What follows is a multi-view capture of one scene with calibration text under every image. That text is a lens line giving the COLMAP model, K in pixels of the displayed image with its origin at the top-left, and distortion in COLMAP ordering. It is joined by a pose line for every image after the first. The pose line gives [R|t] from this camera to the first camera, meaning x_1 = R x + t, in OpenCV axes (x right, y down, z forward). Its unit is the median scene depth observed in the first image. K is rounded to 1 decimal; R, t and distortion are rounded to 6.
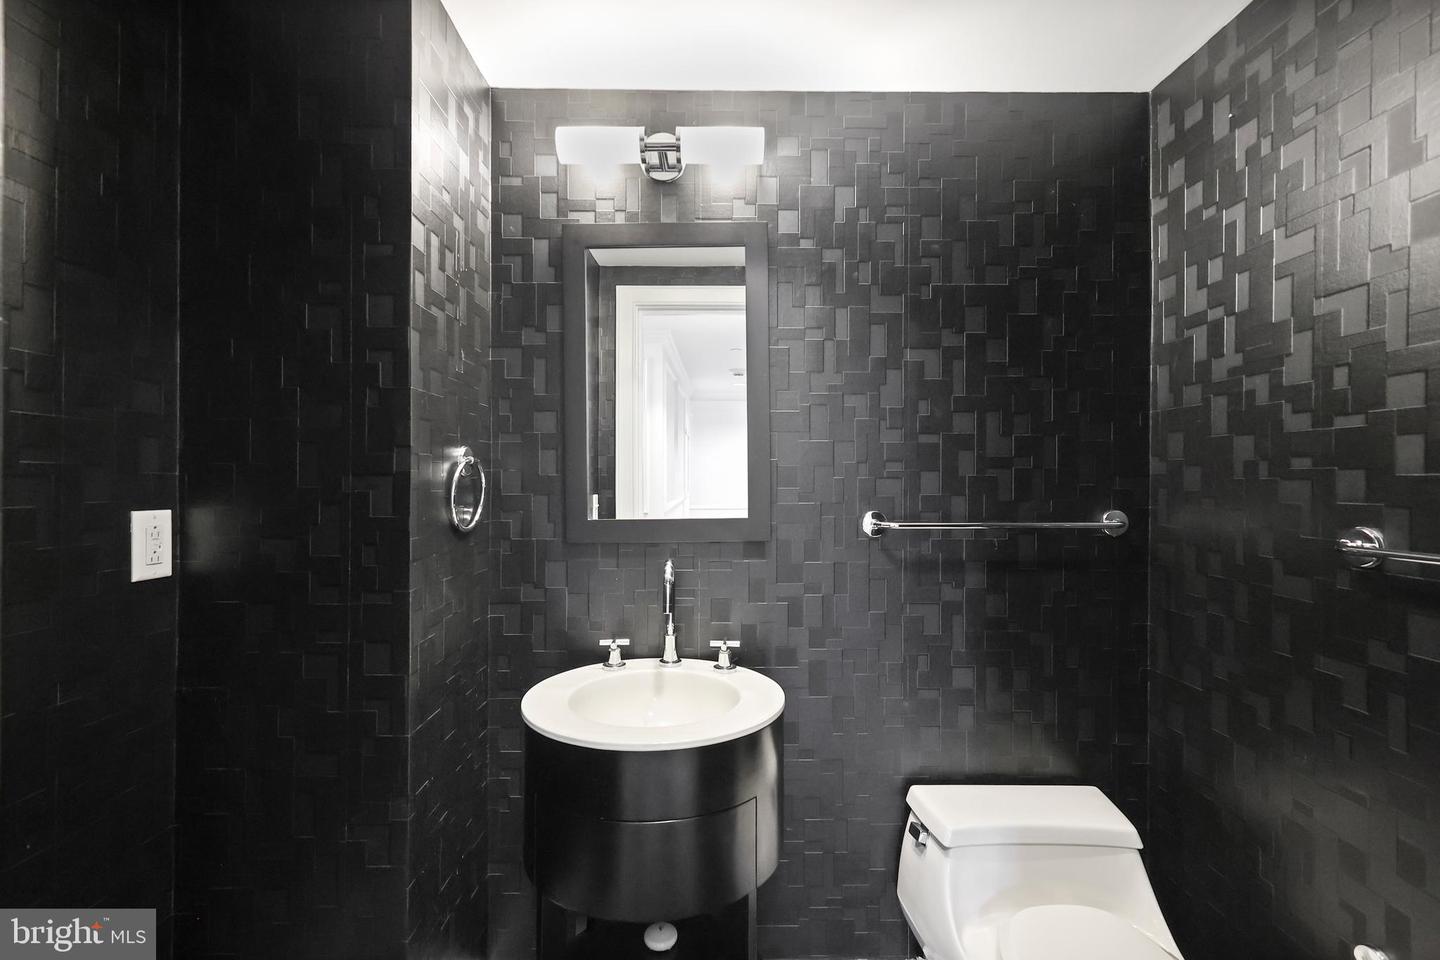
lens RADIAL K [[626.3, 0, 718.9], [0, 626.3, 476.6], [0, 0, 1]] dist [-0.000305, -0.000591]
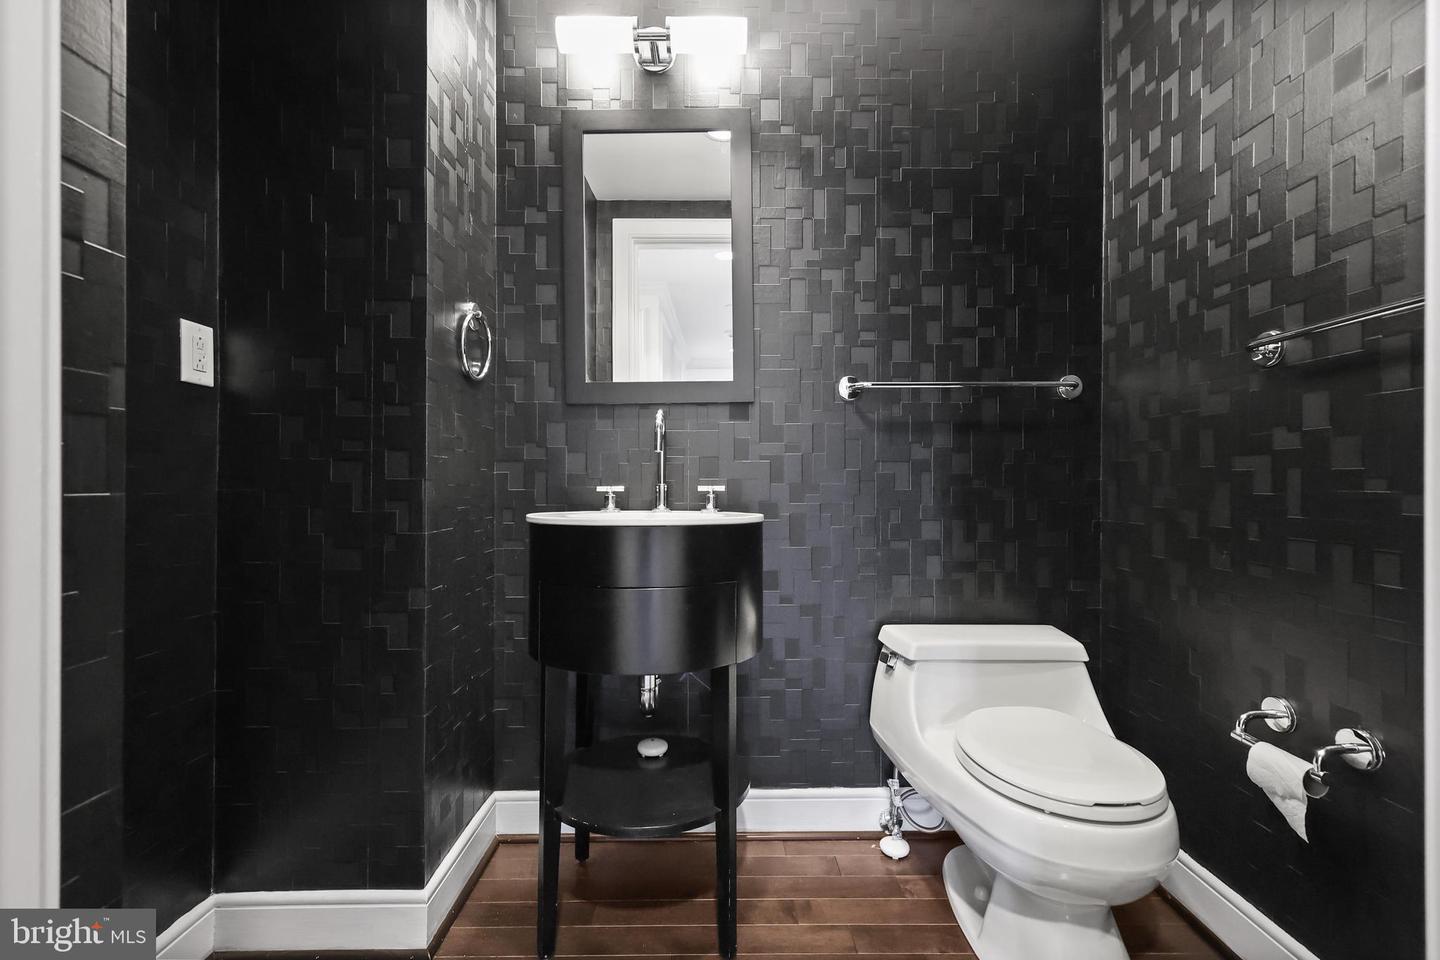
lens RADIAL K [[629.2, 0, 720.4], [0, 629.2, 483.4], [0, 0, 1]] dist [-0.002101, 0.000456]
pose [[0.999993, -0.001447, 0.003358, 0.020623], [0.001435, 0.999992, 0.003642, 0.242339], [-0.003364, -0.003638, 0.999988, -0.094458]]
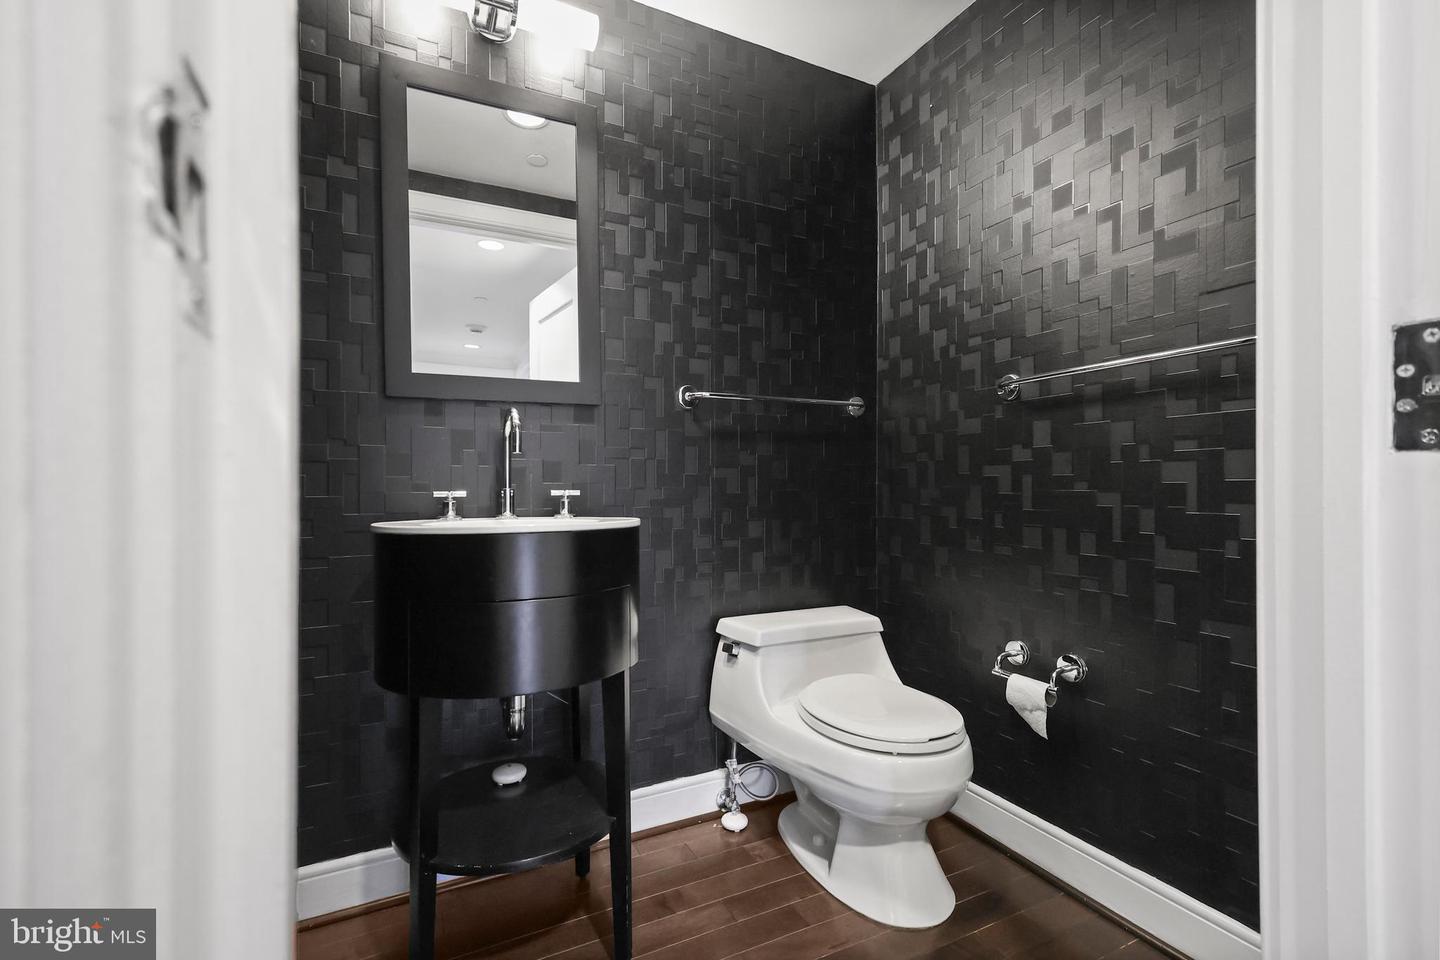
lens RADIAL K [[627.8, 0, 720.0], [0, 627.8, 486.9], [0, 0, 1]] dist [-0.000506, -0.000157]
pose [[0.897631, -0.005131, 0.440719, -0.211606], [0.004420, 0.999987, 0.002639, 0.243425], [-0.440726, -0.000421, 0.897641, -0.059243]]
